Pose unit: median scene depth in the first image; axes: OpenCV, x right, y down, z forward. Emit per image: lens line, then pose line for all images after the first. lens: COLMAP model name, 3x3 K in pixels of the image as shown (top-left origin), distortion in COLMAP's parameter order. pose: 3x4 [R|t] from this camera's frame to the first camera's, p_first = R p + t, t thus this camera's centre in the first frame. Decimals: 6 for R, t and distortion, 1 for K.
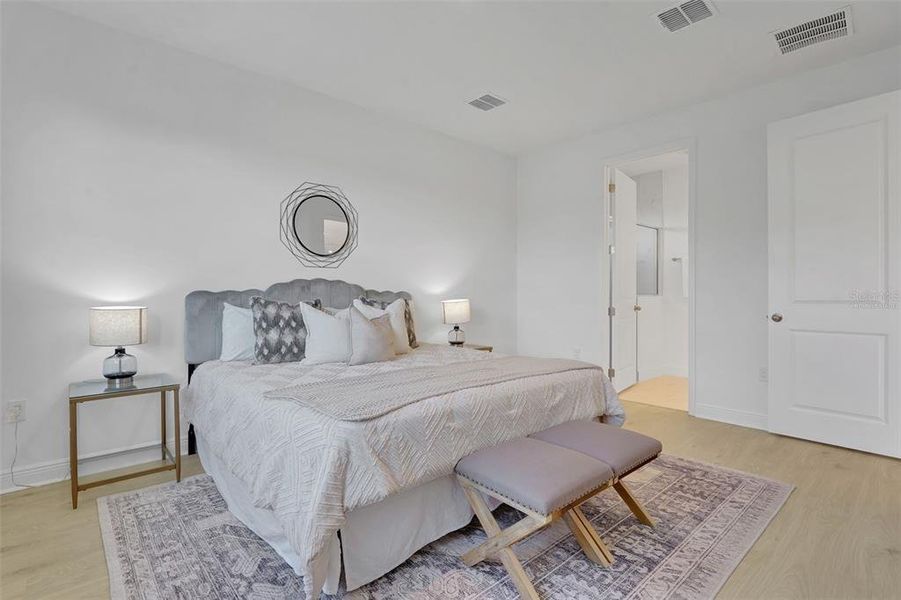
lens RADIAL K [[427.5, 0, 447.2], [0, 427.5, 302.7], [0, 0, 1]] dist [-0.004857, -0.000311]
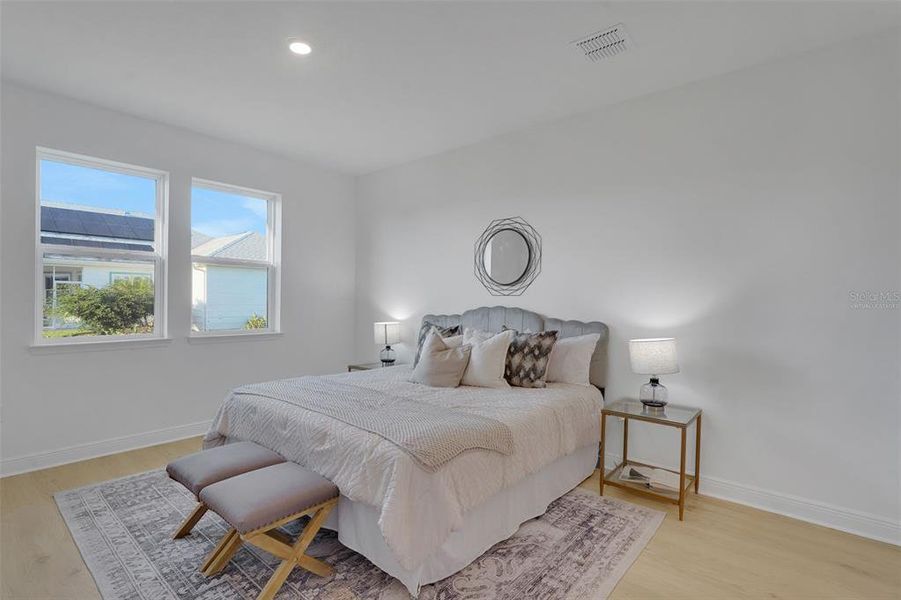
lens RADIAL K [[427.5, 0, 447.2], [0, 427.5, 302.7], [0, 0, 1]] dist [-0.004857, -0.000311]
pose [[0.135163, -0.035926, -0.990172, 0.713547], [-0.076148, 0.996010, -0.046533, -0.004618], [0.987893, 0.081689, 0.131888, 0.695441]]
